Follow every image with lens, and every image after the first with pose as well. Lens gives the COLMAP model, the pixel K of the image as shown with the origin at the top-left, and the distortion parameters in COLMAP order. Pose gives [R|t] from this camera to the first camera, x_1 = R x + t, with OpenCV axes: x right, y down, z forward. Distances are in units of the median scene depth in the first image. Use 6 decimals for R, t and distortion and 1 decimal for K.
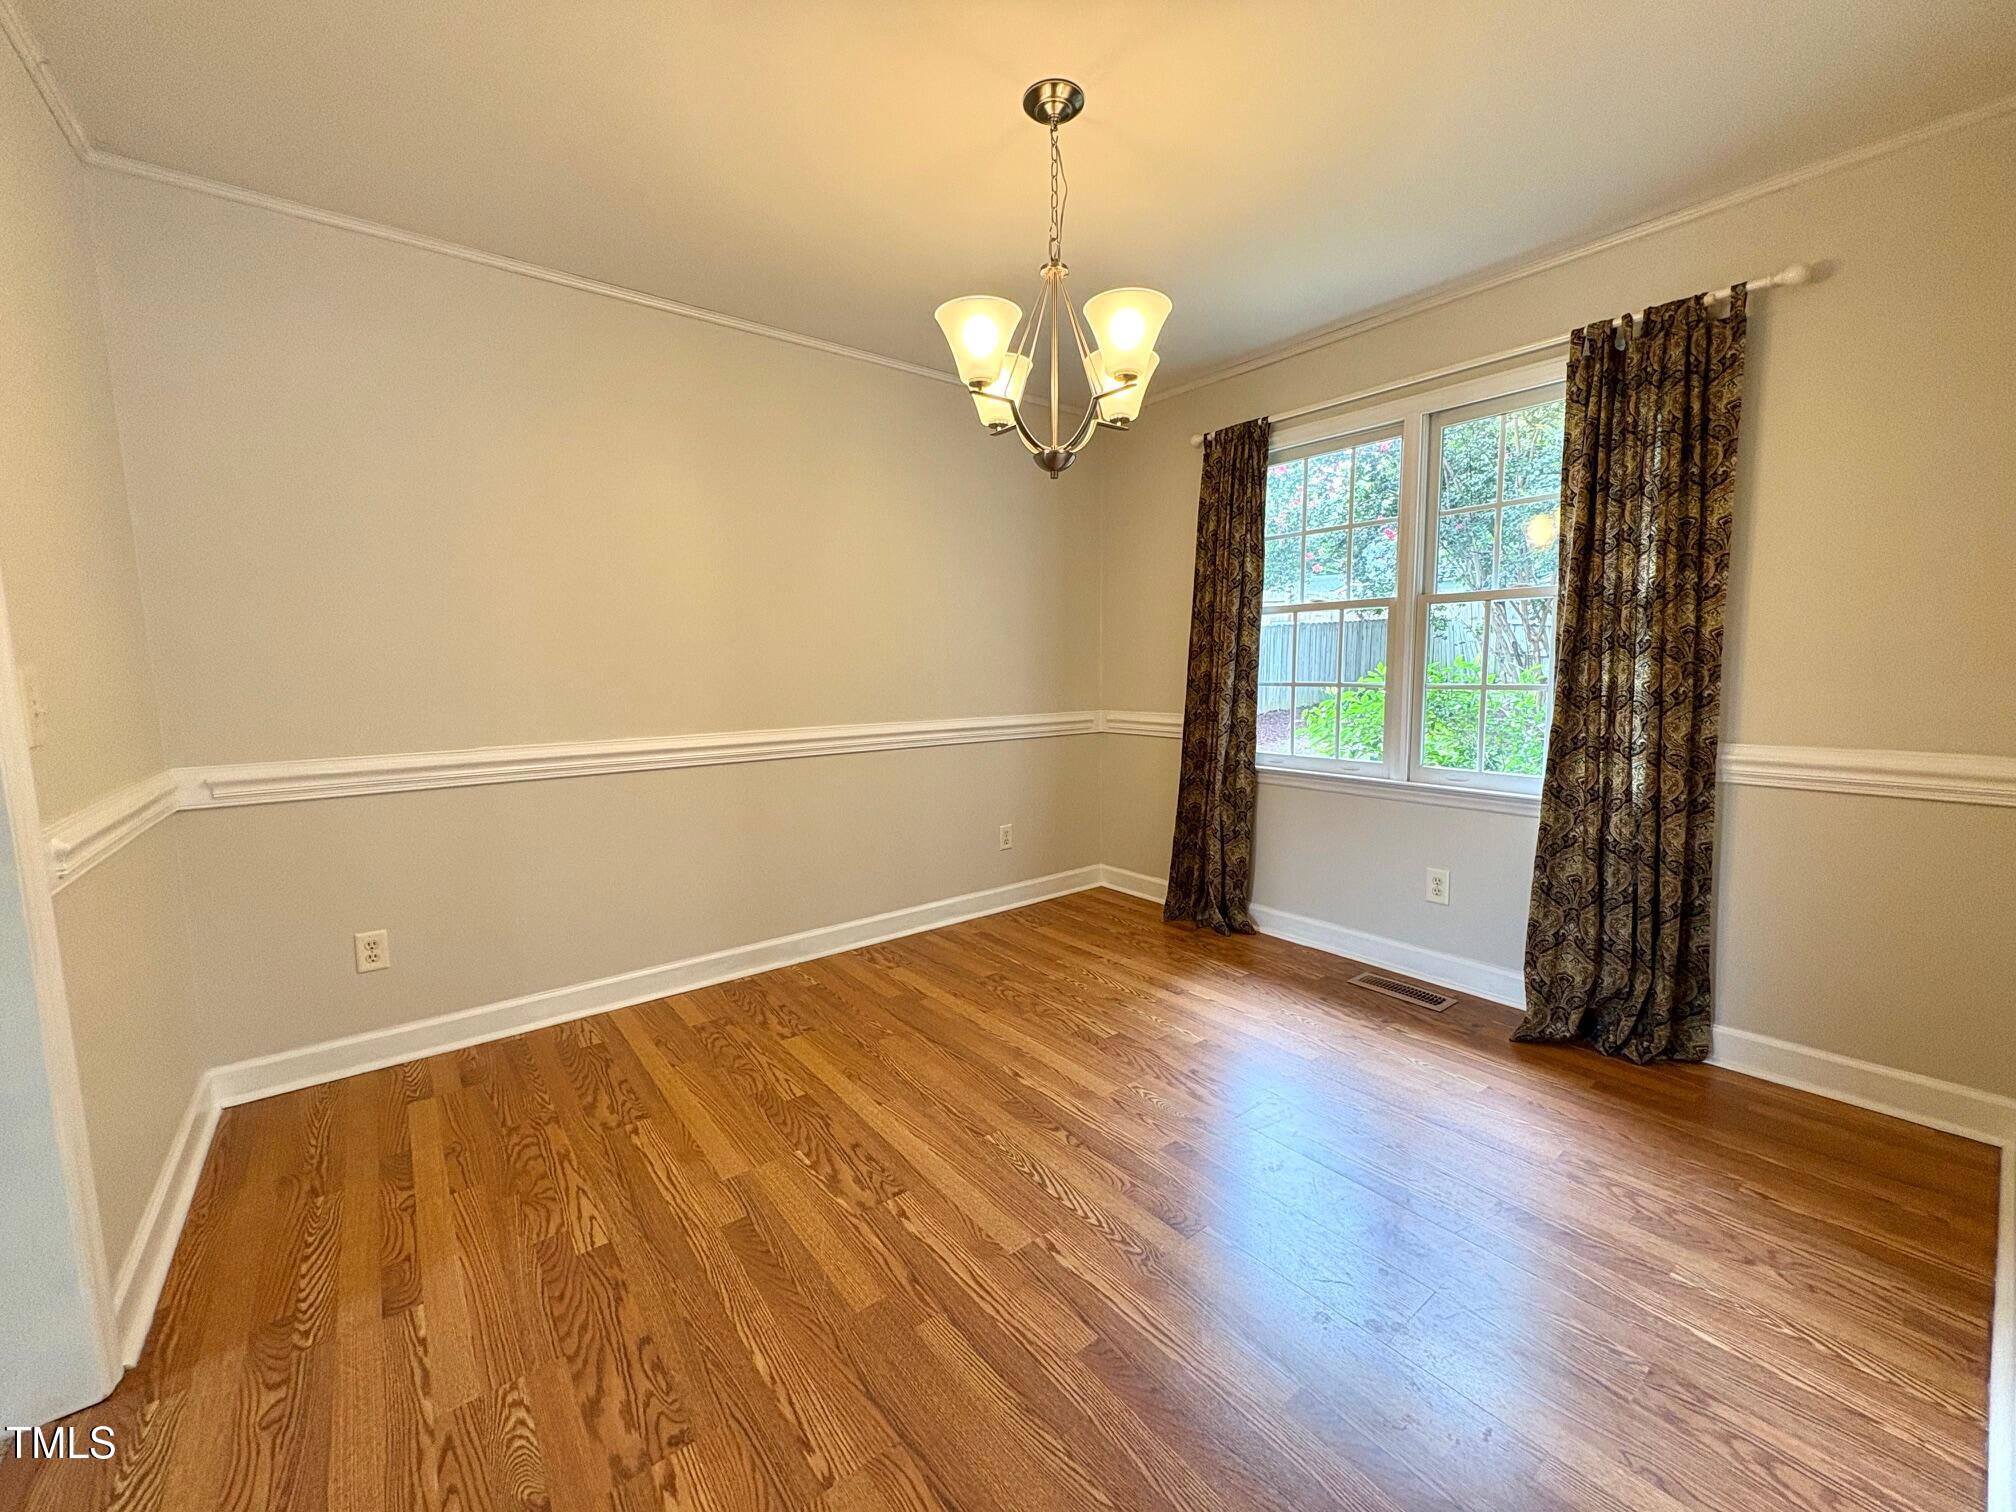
lens RADIAL K [[803.1, 0, 1007.5], [0, 803.1, 757.1], [0, 0, 1]] dist [0.001330, -0.000169]
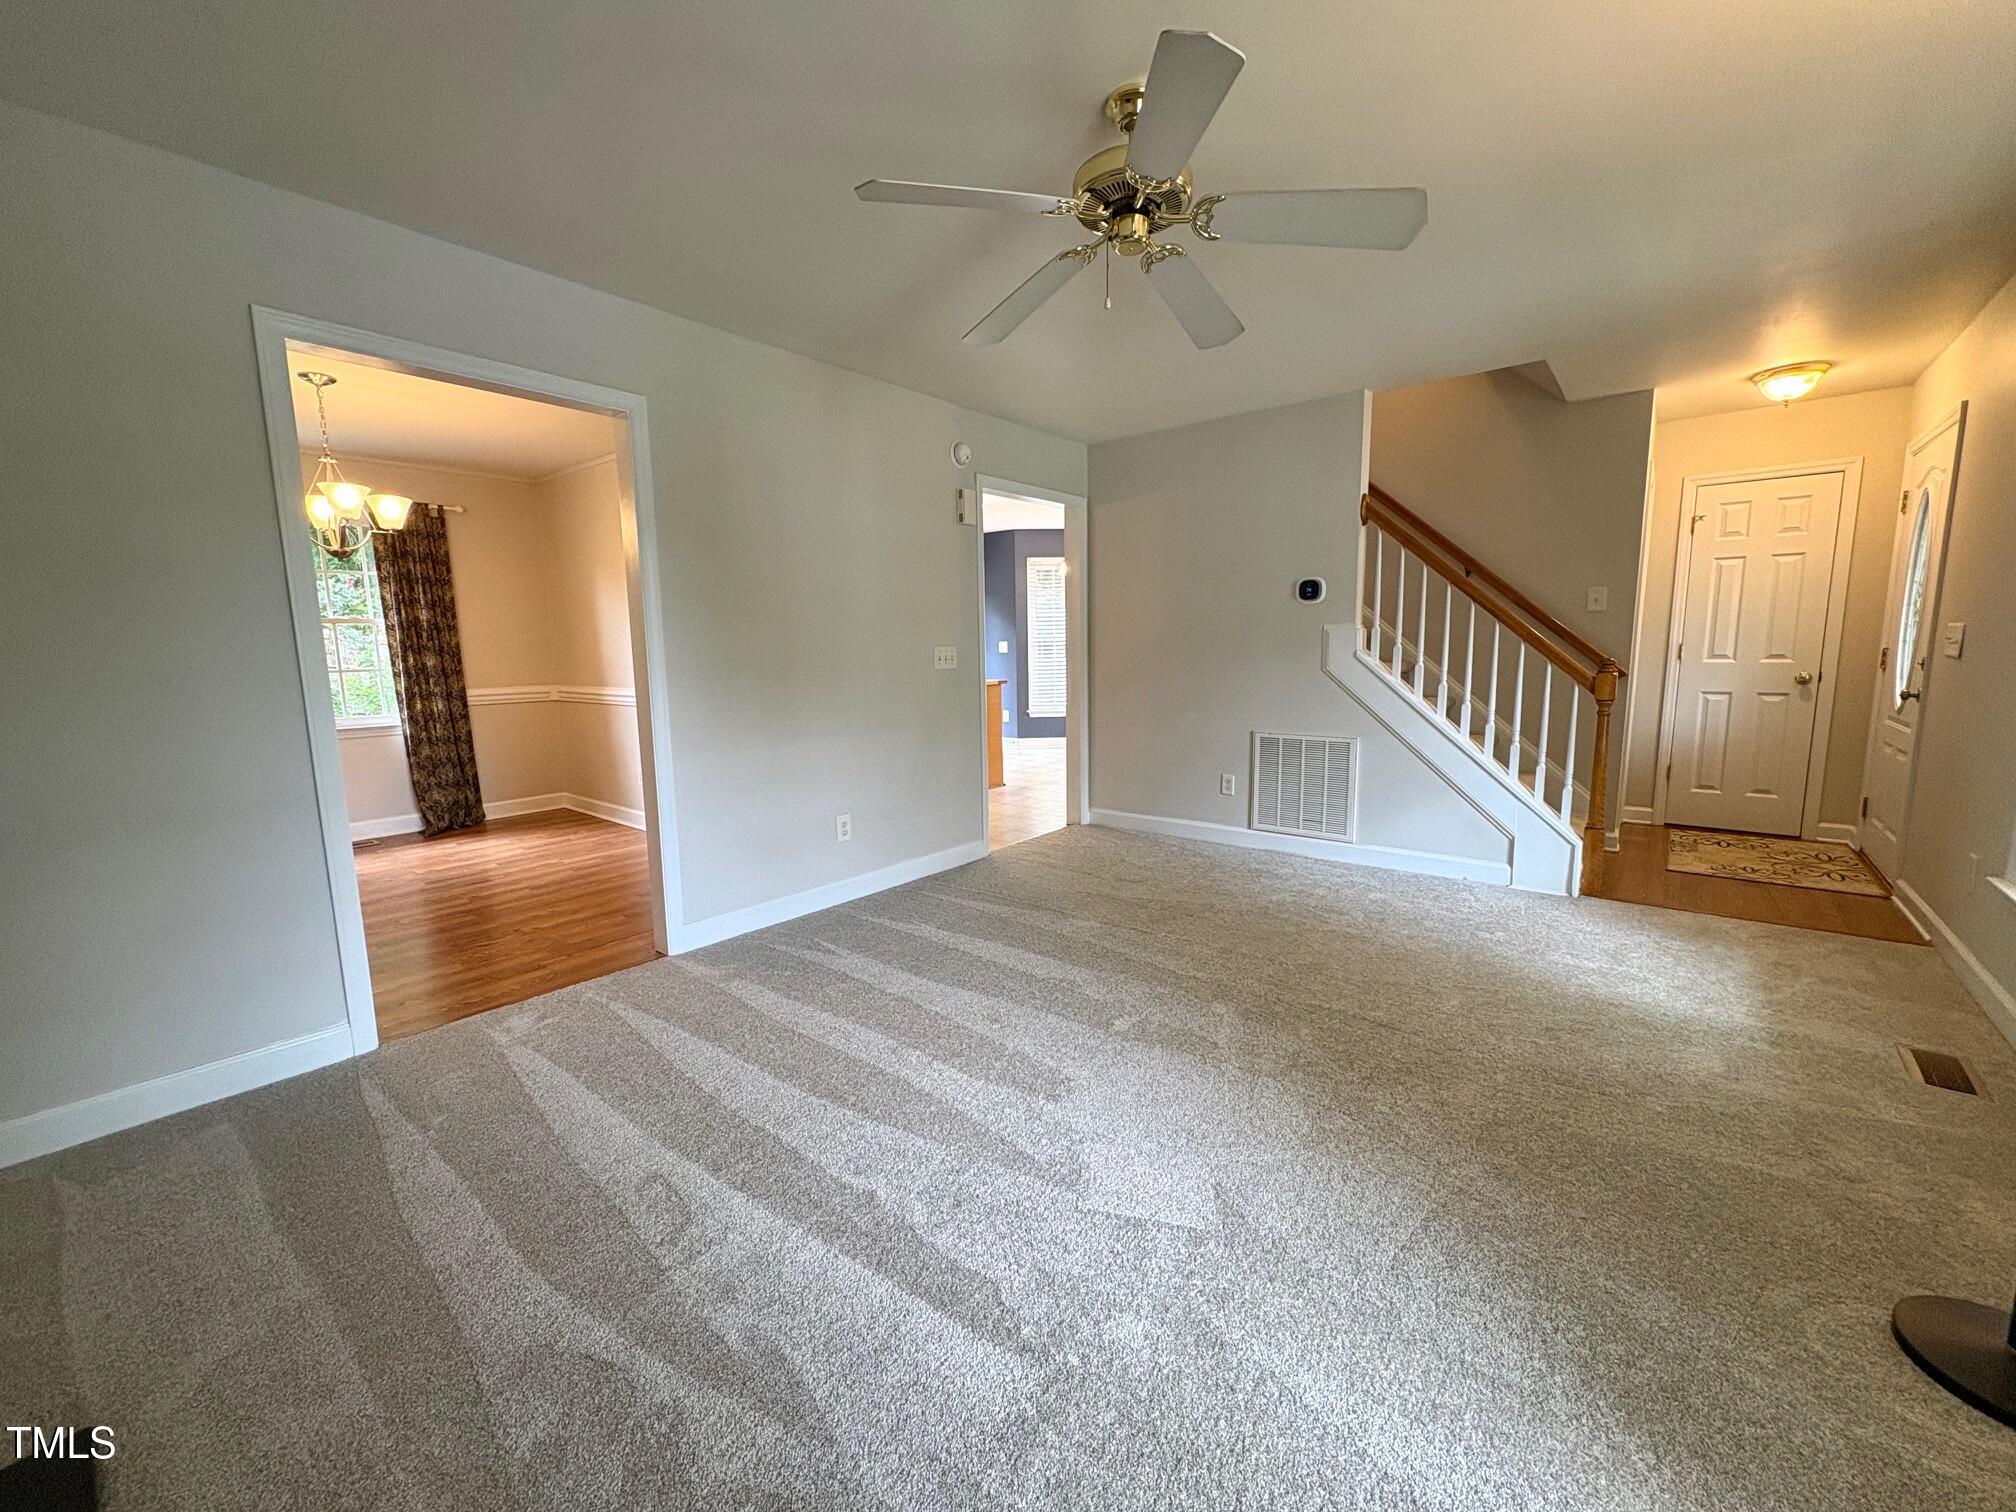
lens RADIAL K [[803.1, 0, 1008.3], [0, 803.1, 757.5], [0, 0, 1]] dist [0.001330, -0.000169]
pose [[-0.203394, -0.119876, 0.971731, -1.831529], [0.128250, 0.980663, 0.147822, 0.037157], [-0.970661, 0.154691, -0.184087, -0.125997]]
